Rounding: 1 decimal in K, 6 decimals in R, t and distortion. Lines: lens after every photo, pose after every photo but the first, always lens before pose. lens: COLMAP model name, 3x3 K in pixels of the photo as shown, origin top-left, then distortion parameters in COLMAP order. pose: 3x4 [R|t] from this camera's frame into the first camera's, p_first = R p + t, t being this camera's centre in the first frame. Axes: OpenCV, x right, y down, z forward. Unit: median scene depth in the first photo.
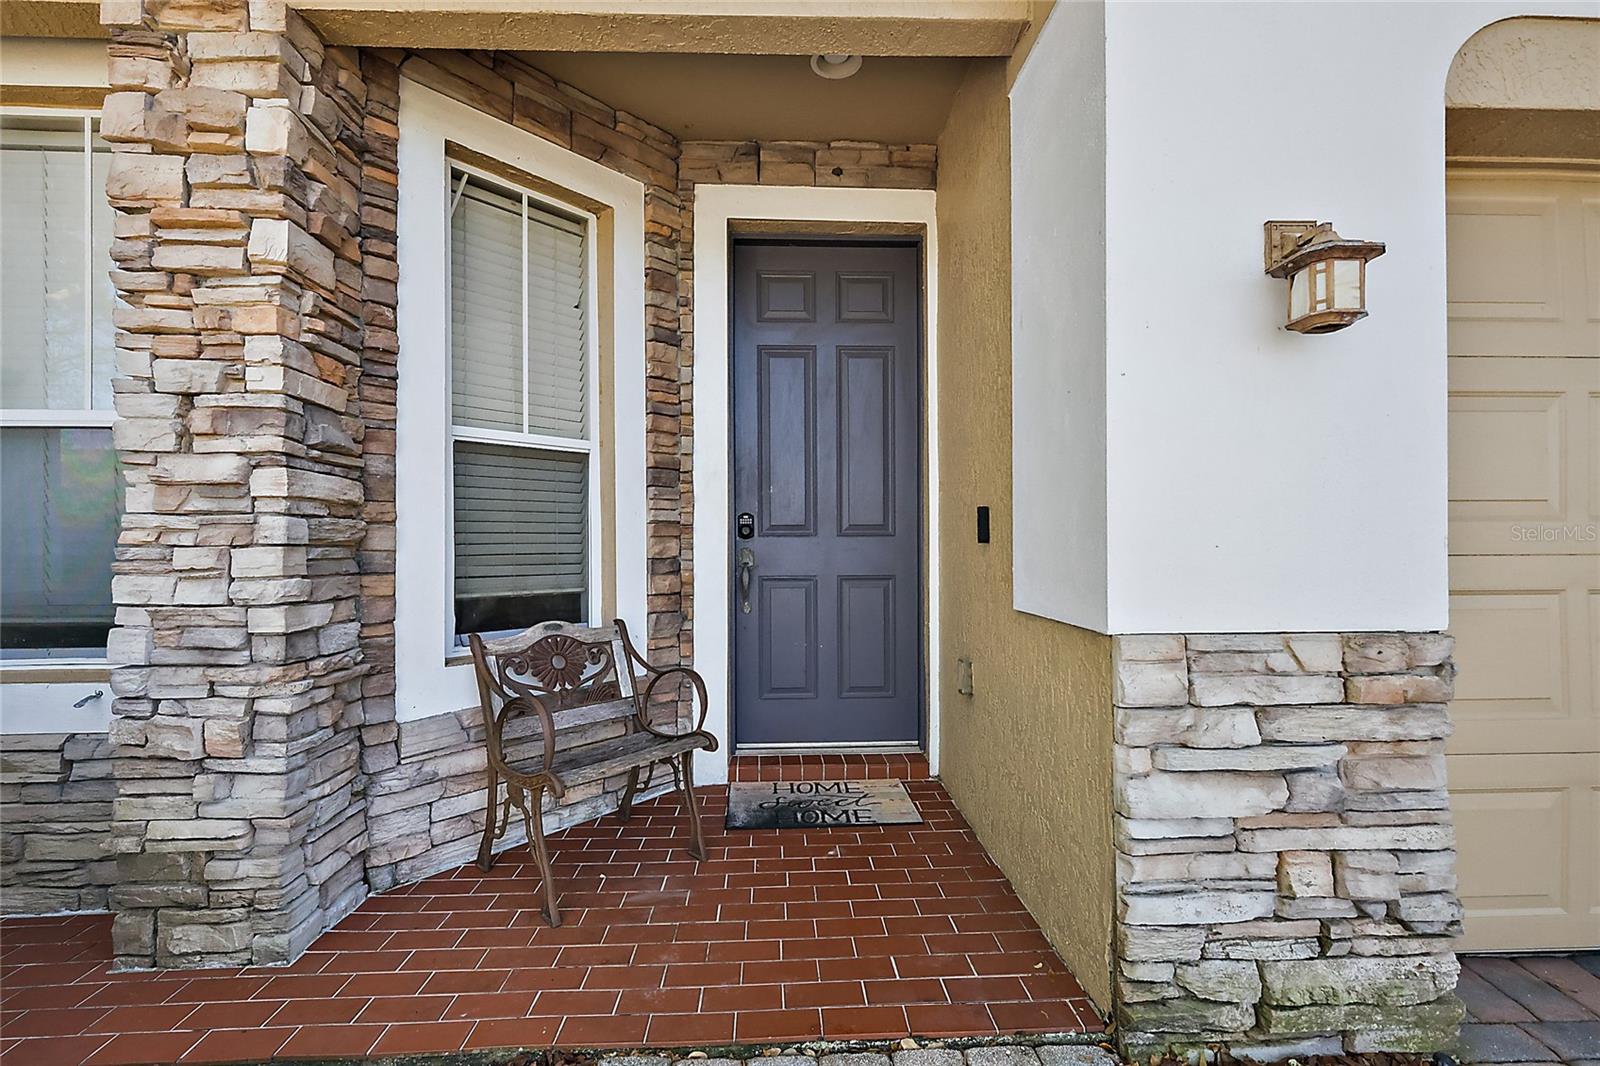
lens RADIAL K [[693.9, 0, 806.5], [0, 693.9, 531.4], [0, 0, 1]] dist [-0.000122, -0.000893]
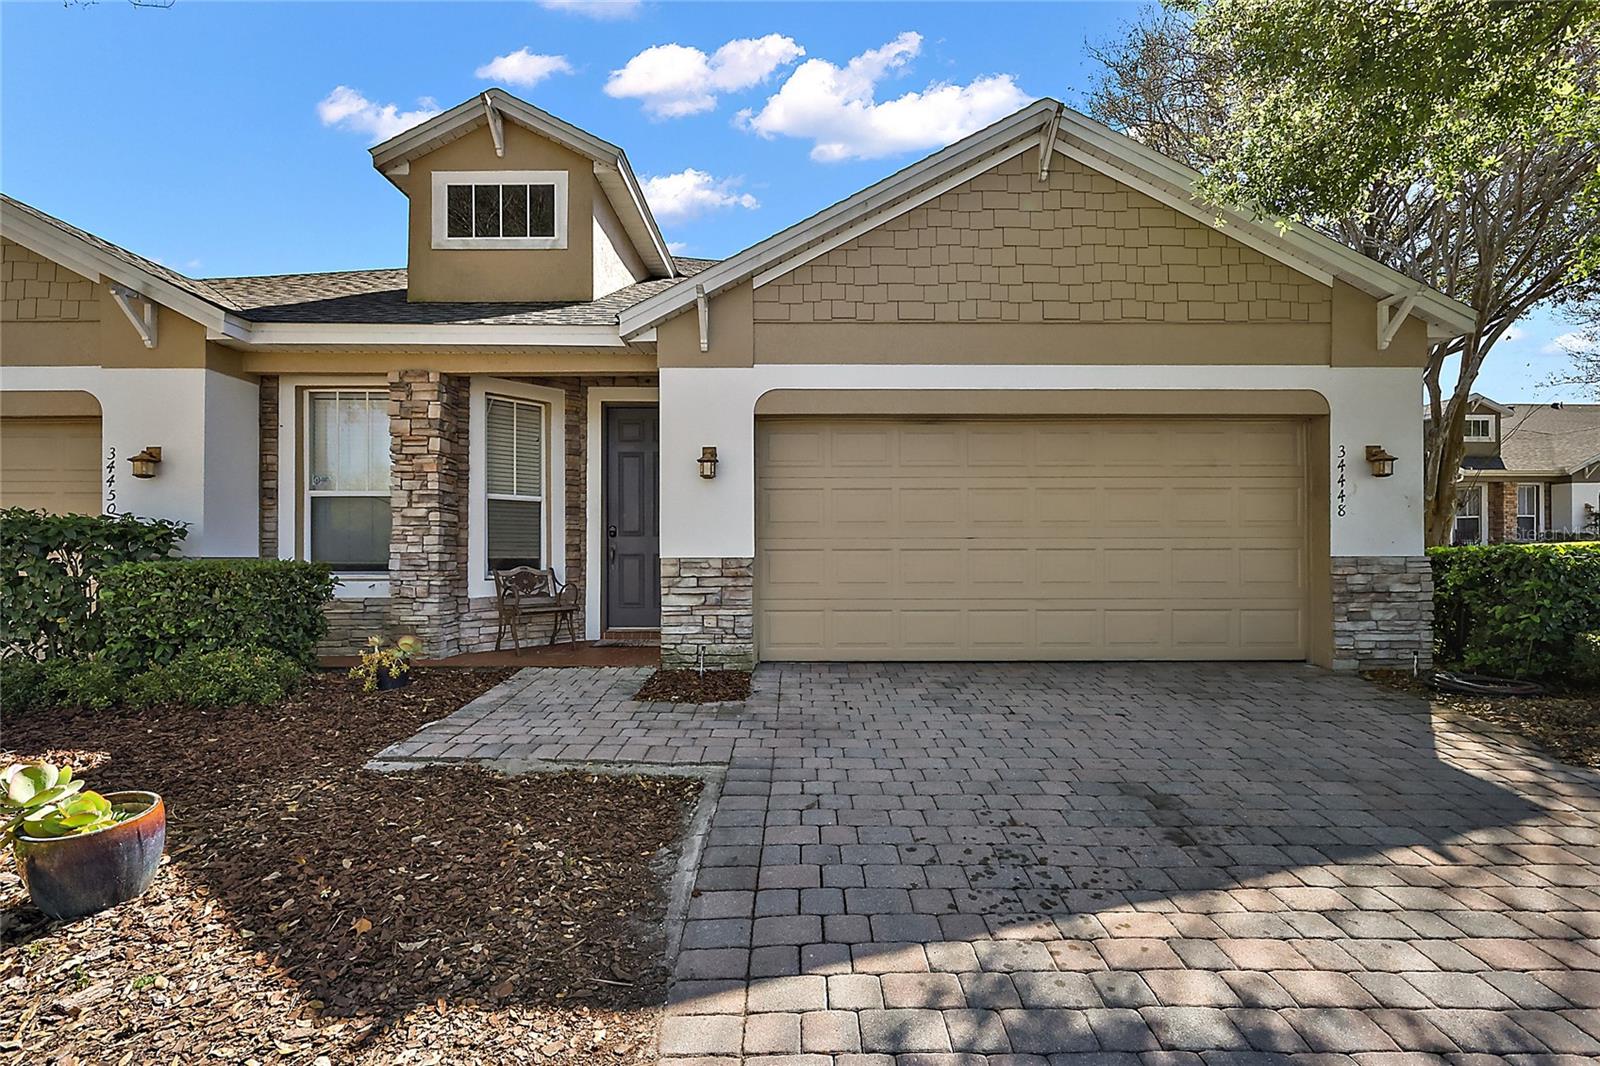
lens RADIAL K [[693.9, 0, 800.5], [0, 693.9, 540.8], [0, 0, 1]] dist [-0.000122, -0.000893]
pose [[0.999096, 0.001111, -0.042508, 1.111317], [-0.001388, 0.999978, -0.006488, 0.064973], [0.042500, 0.006541, 0.999075, -2.223535]]
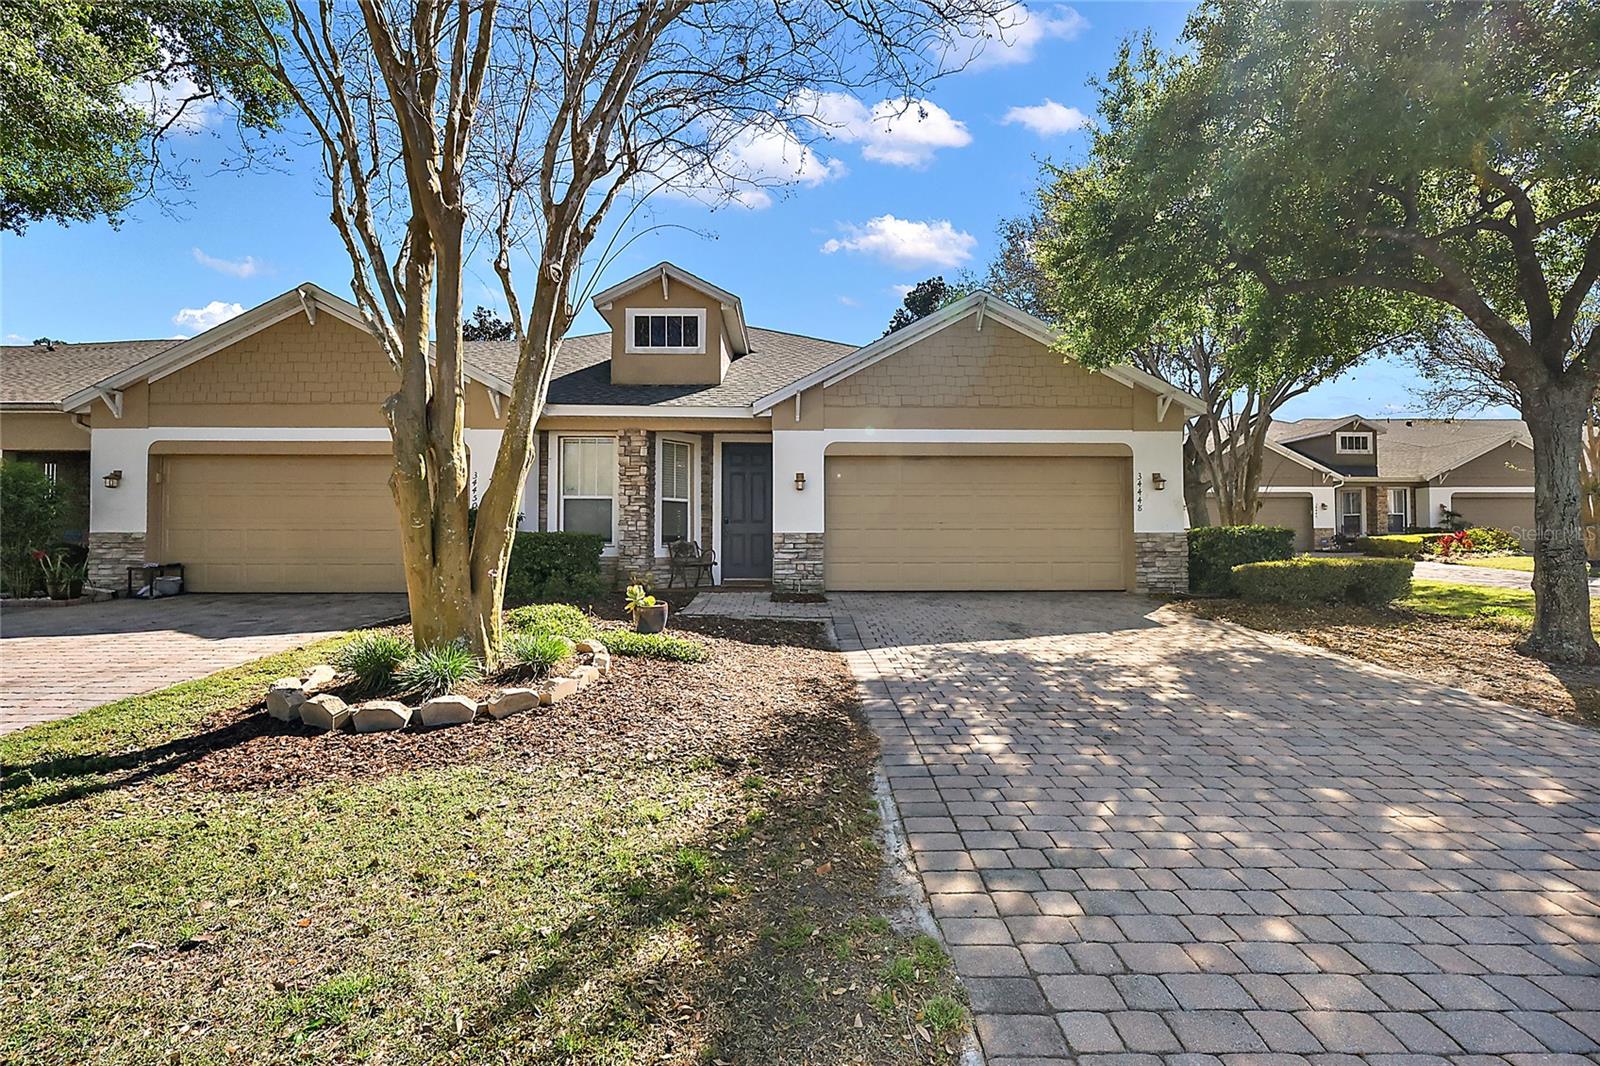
lens RADIAL K [[693.9, 0, 792.0], [0, 693.9, 524.5], [0, 0, 1]] dist [-0.000122, -0.000893]
pose [[0.999337, 0.001689, -0.036358, 0.719331], [-0.002710, 0.999603, -0.028052, 0.212599], [0.036296, 0.028132, 0.998945, -4.863583]]
